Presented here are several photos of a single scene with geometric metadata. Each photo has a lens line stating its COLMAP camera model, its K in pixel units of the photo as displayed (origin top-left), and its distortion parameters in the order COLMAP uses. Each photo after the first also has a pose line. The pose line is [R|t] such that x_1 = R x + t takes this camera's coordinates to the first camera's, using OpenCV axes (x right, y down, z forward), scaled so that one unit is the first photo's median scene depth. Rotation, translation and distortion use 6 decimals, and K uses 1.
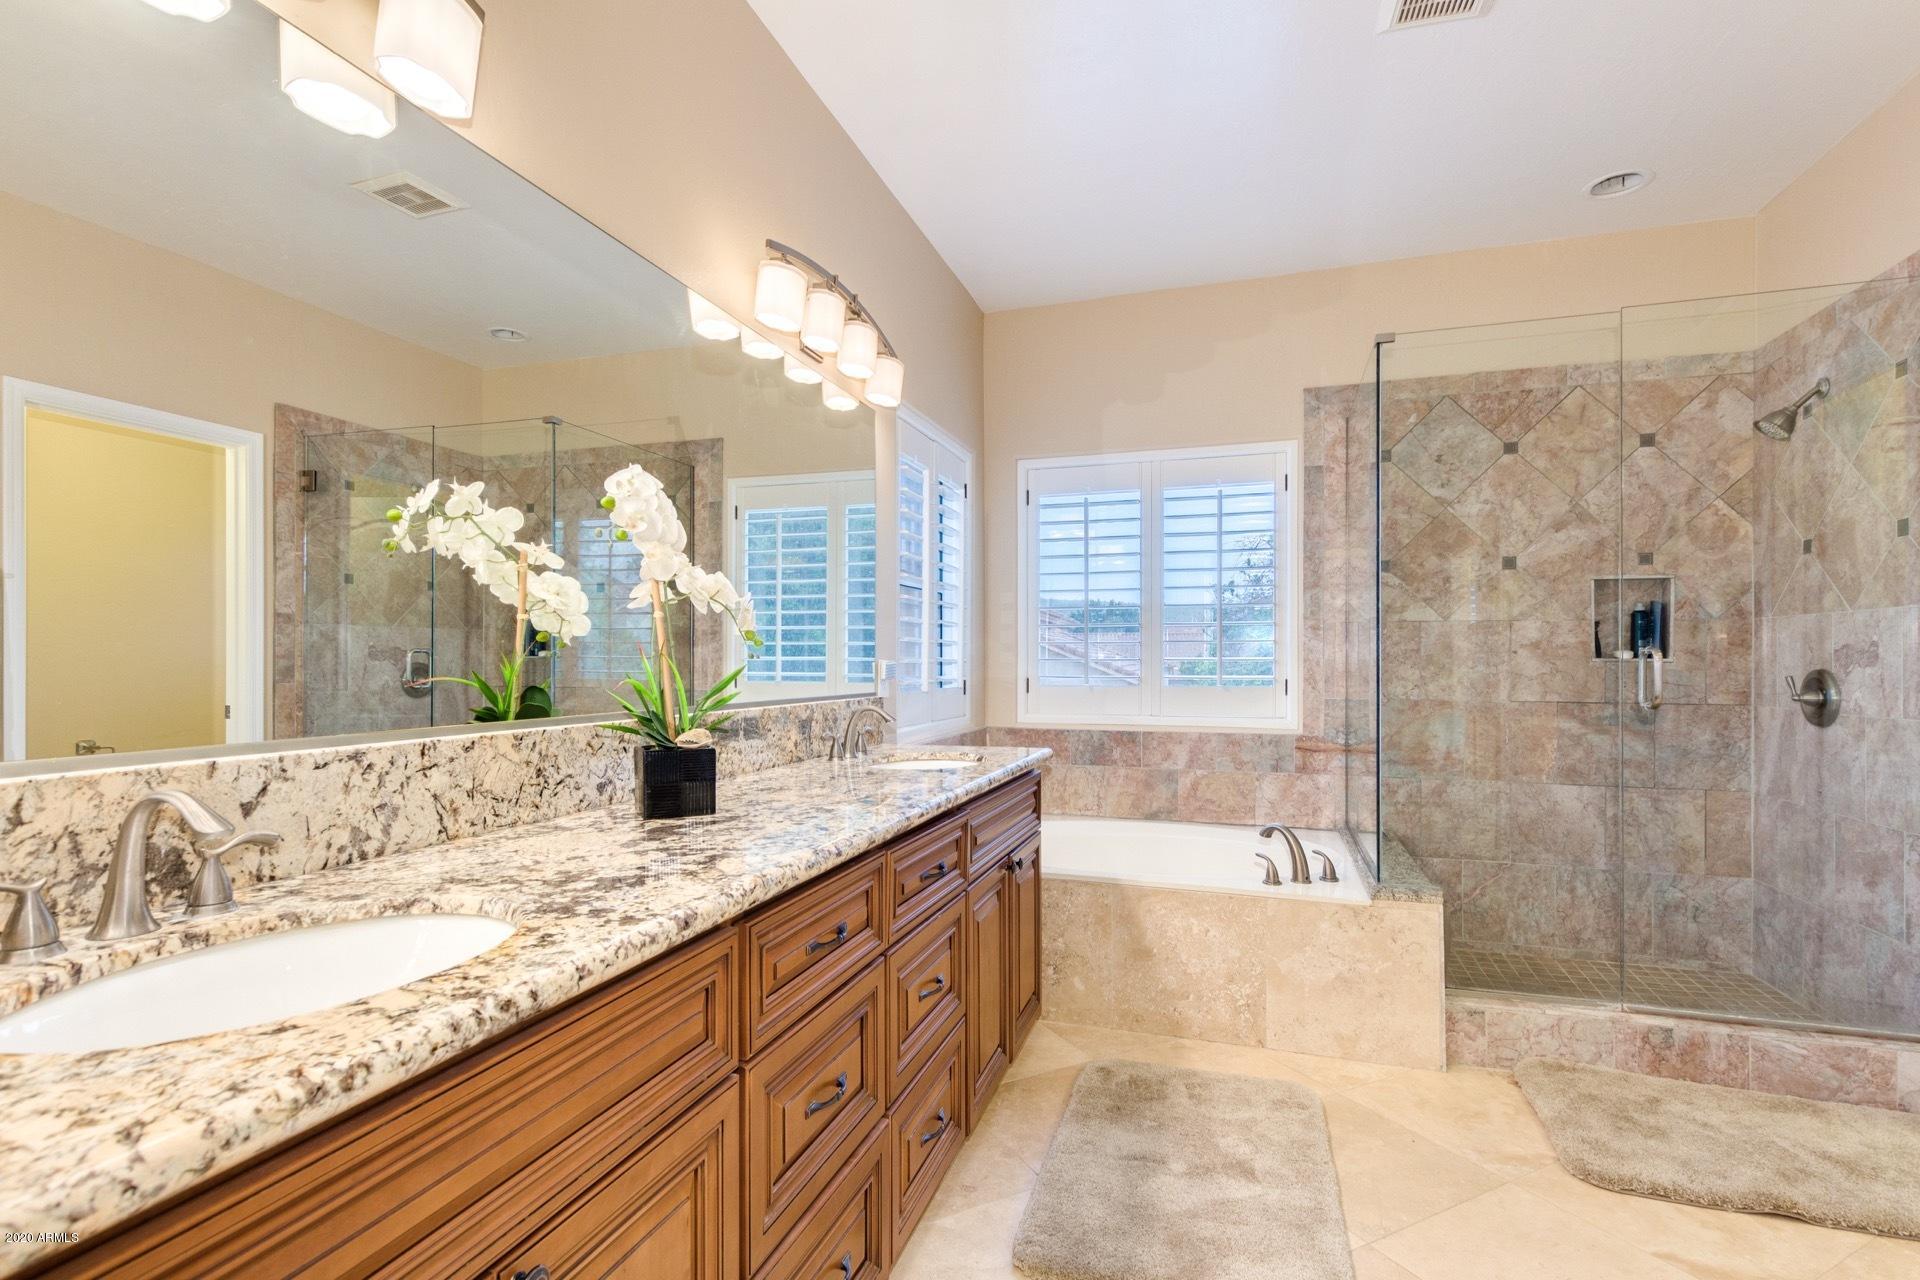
lens RADIAL K [[881.1, 0, 995.8], [0, 881.1, 653.4], [0, 0, 1]] dist [0.005019, -0.003514]
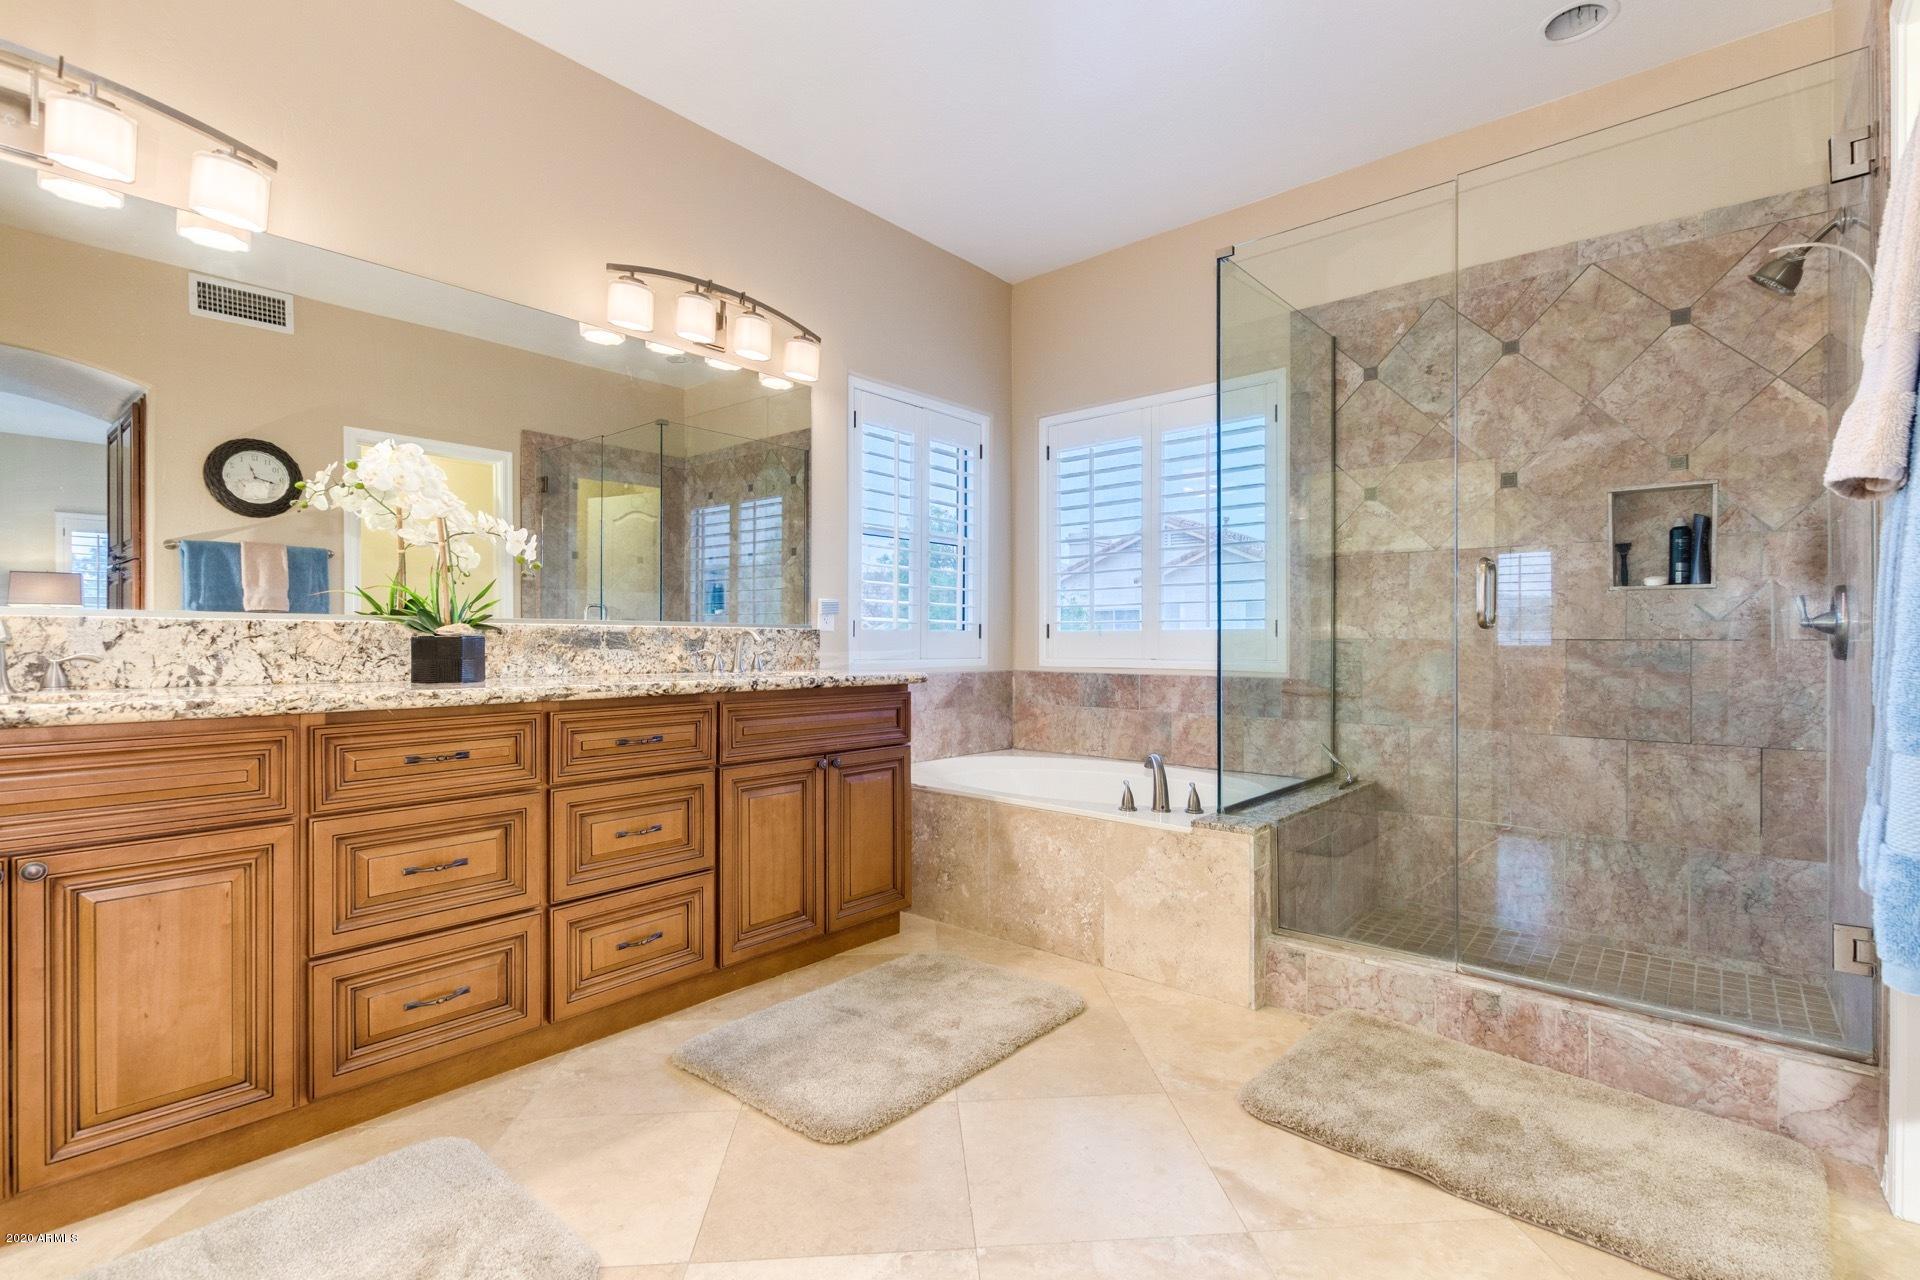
lens RADIAL K [[881.1, 0, 1013.2], [0, 881.1, 633.8], [0, 0, 1]] dist [0.005019, -0.003514]
pose [[0.925123, -0.005208, -0.379632, 0.488533], [0.004184, 0.999985, -0.003523, 0.052846], [0.379645, 0.001671, 0.925131, 0.012122]]
